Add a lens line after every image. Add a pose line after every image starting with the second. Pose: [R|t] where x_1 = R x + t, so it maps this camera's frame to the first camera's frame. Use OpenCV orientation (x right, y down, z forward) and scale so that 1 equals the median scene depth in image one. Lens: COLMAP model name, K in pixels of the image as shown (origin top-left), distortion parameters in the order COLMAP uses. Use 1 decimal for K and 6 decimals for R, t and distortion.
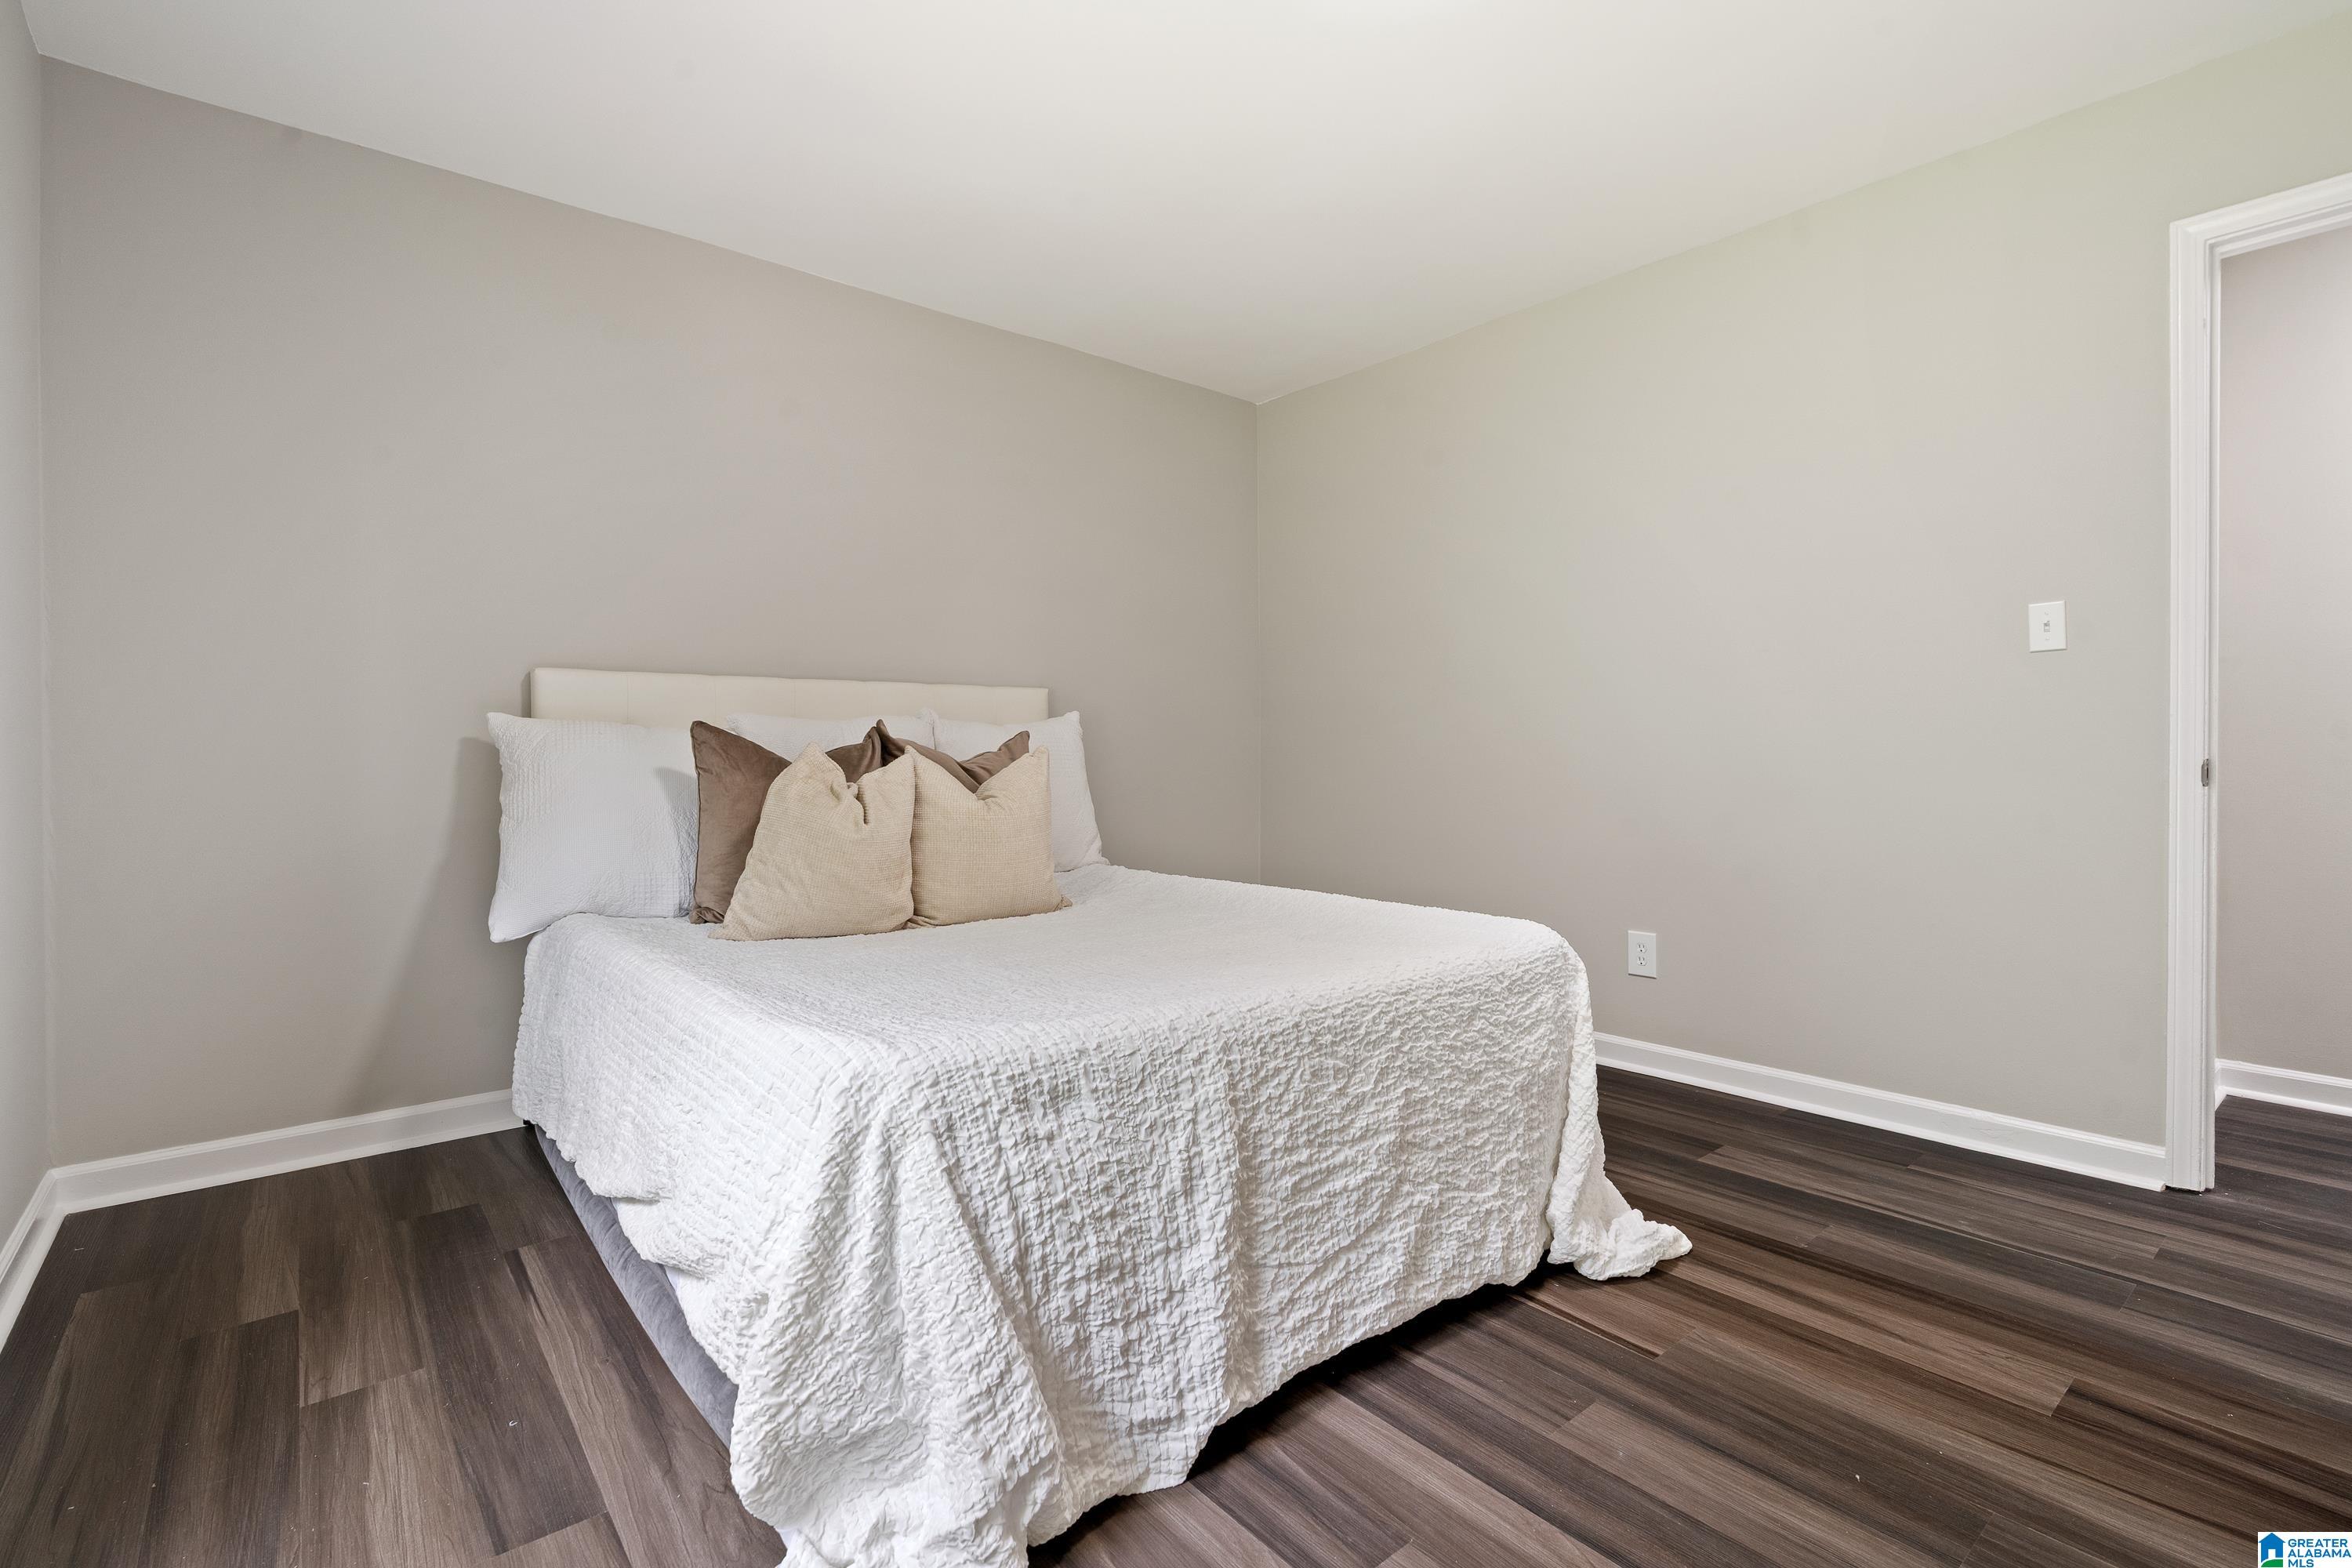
lens RADIAL K [[1079.3, 0, 1168.0], [0, 1079.3, 772.3], [0, 0, 1]] dist [-0.002894, 0.001533]
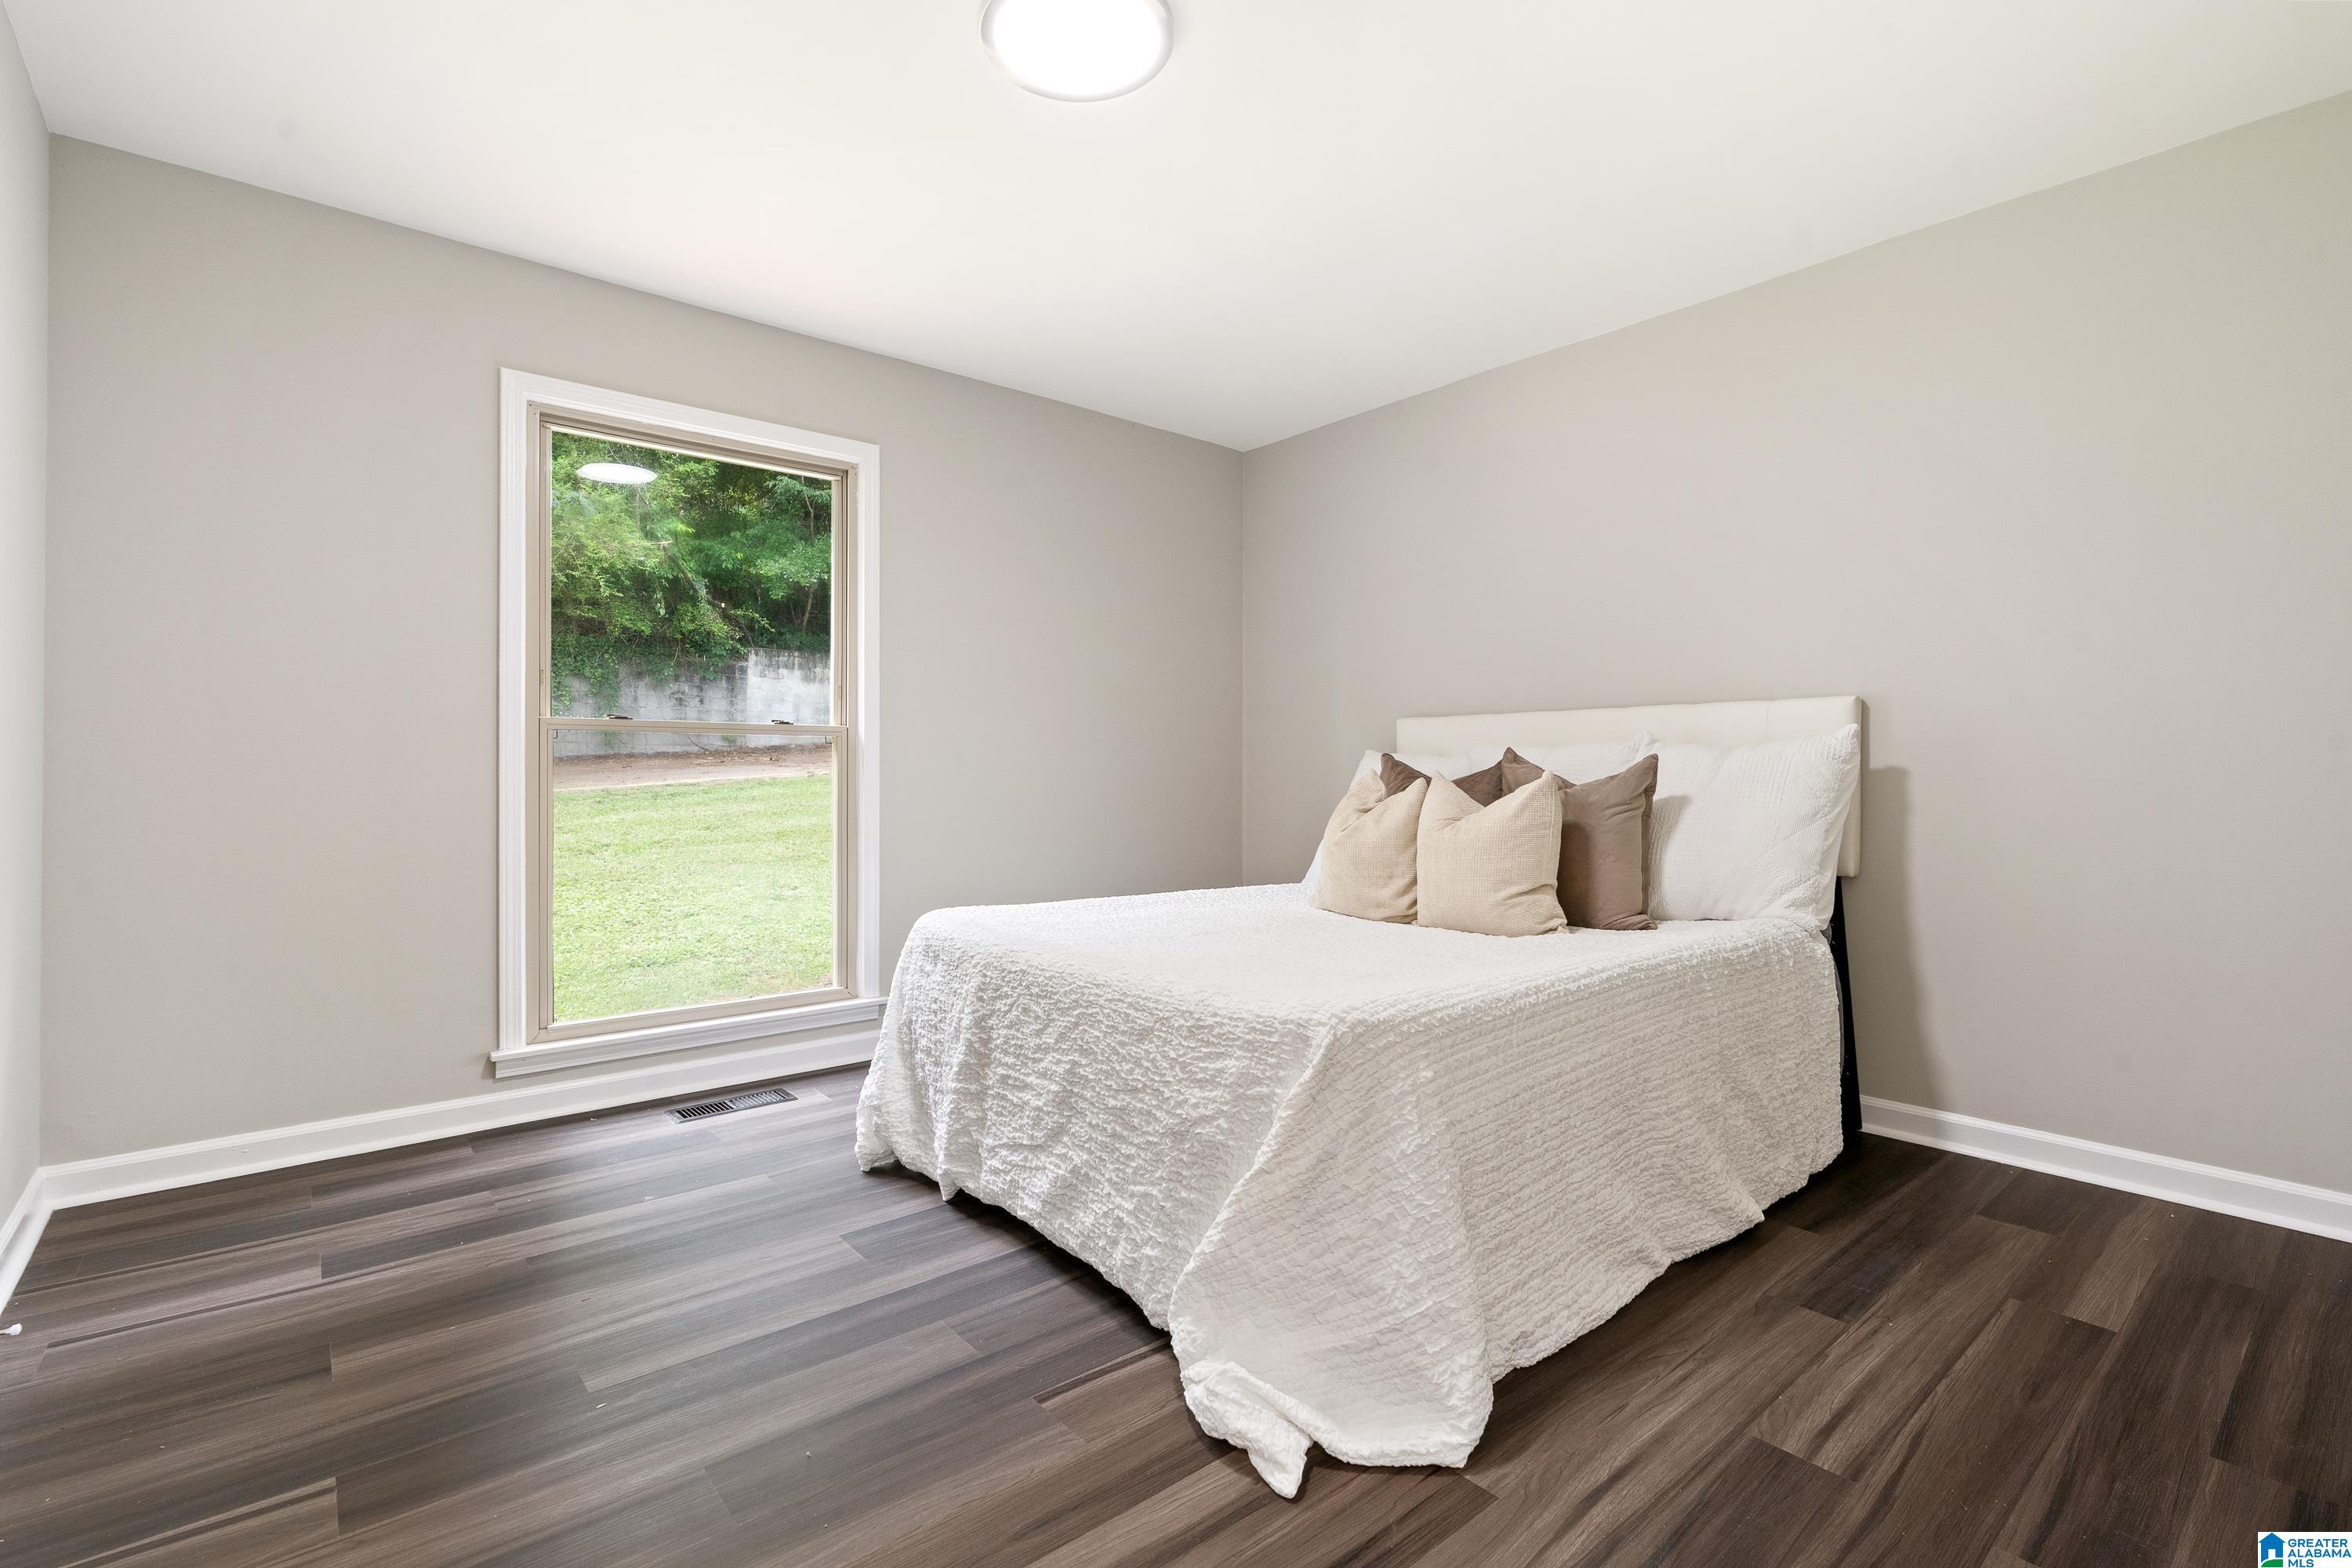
lens RADIAL K [[1079.3, 0, 1168.0], [0, 1079.3, 772.3], [0, 0, 1]] dist [-0.002894, 0.001533]
pose [[-0.001709, -0.003359, -0.999993, 1.481261], [-0.024417, 0.999696, -0.003316, -0.026885], [0.999700, 0.024411, -0.001791, 1.141525]]
